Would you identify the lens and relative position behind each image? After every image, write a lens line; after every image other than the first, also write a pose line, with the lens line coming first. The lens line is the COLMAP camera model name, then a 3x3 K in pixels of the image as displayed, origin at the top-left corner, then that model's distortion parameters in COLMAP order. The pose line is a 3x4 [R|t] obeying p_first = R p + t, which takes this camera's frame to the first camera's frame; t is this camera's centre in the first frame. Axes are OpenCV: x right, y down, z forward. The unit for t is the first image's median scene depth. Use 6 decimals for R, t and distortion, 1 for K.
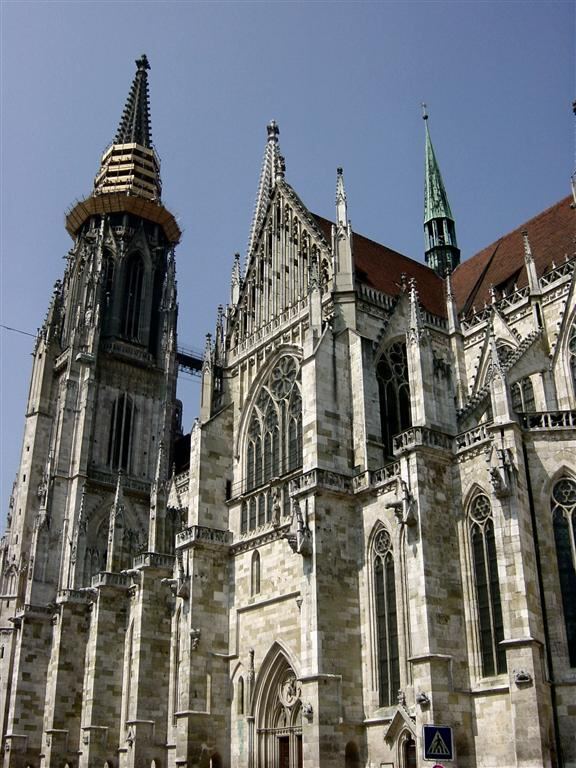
lens RADIAL K [[859.9, 0, 292.5], [0, 859.9, 378.9], [0, 0, 1]] dist [-0.147686, 0.000000]
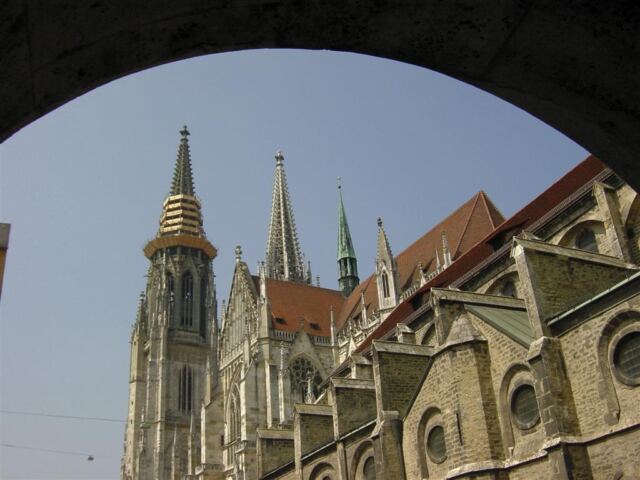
lens RADIAL K [[716.6, 0, 314.7], [0, 716.6, 245.3], [0, 0, 1]] dist [-0.147686, 0.000000]
pose [[0.989189, -0.110179, -0.096774, 0.222348], [0.107839, 0.993742, -0.029102, -0.157200], [0.099375, 0.018351, 0.994881, -0.359478]]
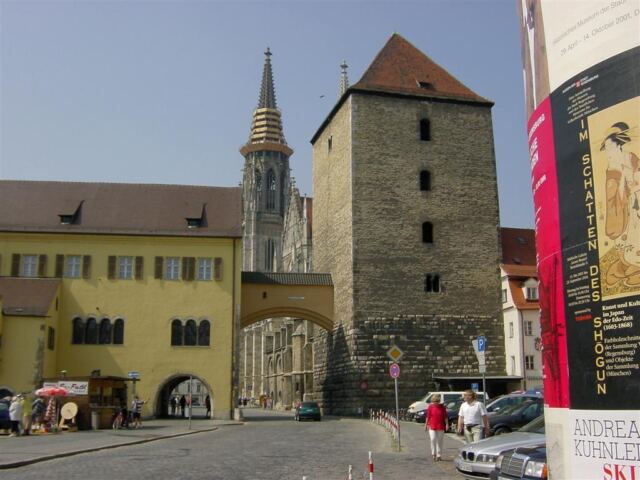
lens RADIAL K [[716.7, 0, 319.5], [0, 716.7, 238.9], [0, 0, 1]] dist [-0.143493, 0.000000]
pose [[0.957811, -0.058824, -0.281315, 0.540235], [0.124335, 0.967300, 0.221067, -0.439016], [0.259113, -0.246718, 0.933805, -0.896078]]
